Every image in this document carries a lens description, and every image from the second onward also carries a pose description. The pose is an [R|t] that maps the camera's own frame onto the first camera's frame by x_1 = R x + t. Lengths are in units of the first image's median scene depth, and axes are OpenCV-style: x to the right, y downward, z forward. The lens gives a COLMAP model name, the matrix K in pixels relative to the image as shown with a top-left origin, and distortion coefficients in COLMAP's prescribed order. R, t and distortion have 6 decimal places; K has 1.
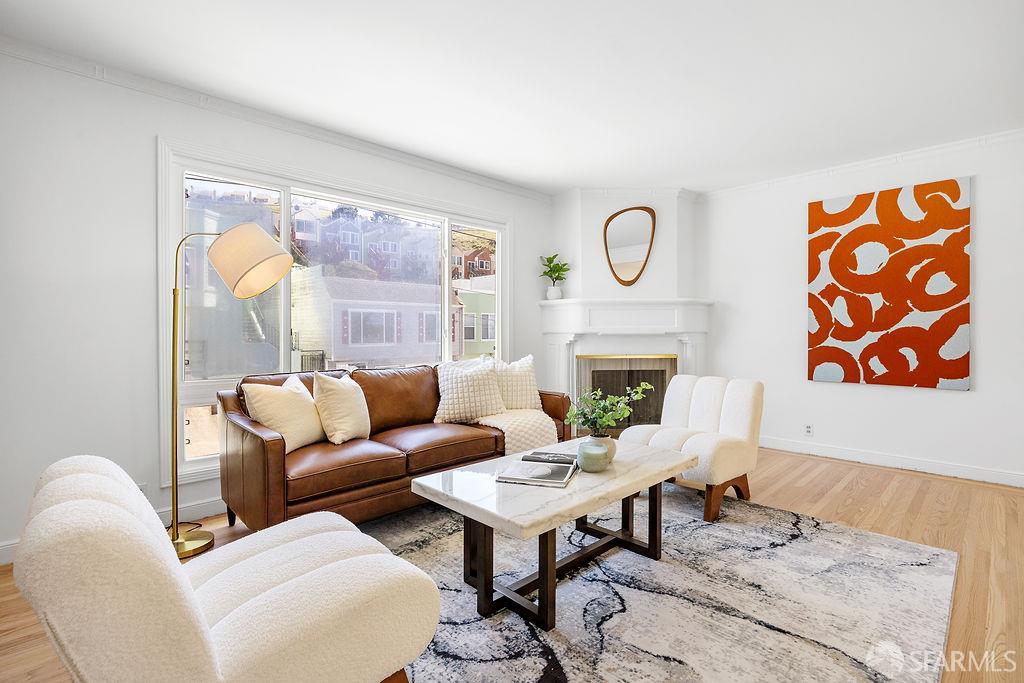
lens RADIAL K [[473.6, 0, 510.3], [0, 473.6, 339.2], [0, 0, 1]] dist [-0.023219, 0.000190]
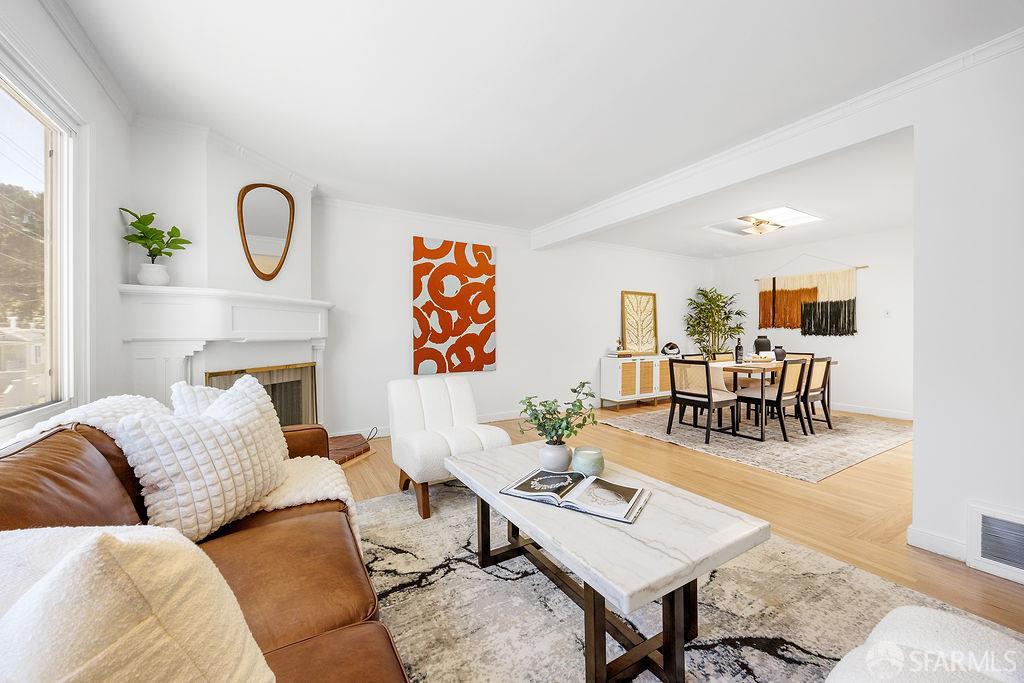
lens RADIAL K [[389.5, 0, 514.0], [0, 389.5, 338.6], [0, 0, 1]] dist [-0.004719, 0.000053]
pose [[0.220499, -0.006107, 0.975368, -0.376180], [0.020836, 0.999782, 0.001550, -0.007921], [-0.975165, 0.019981, 0.220578, 0.552301]]
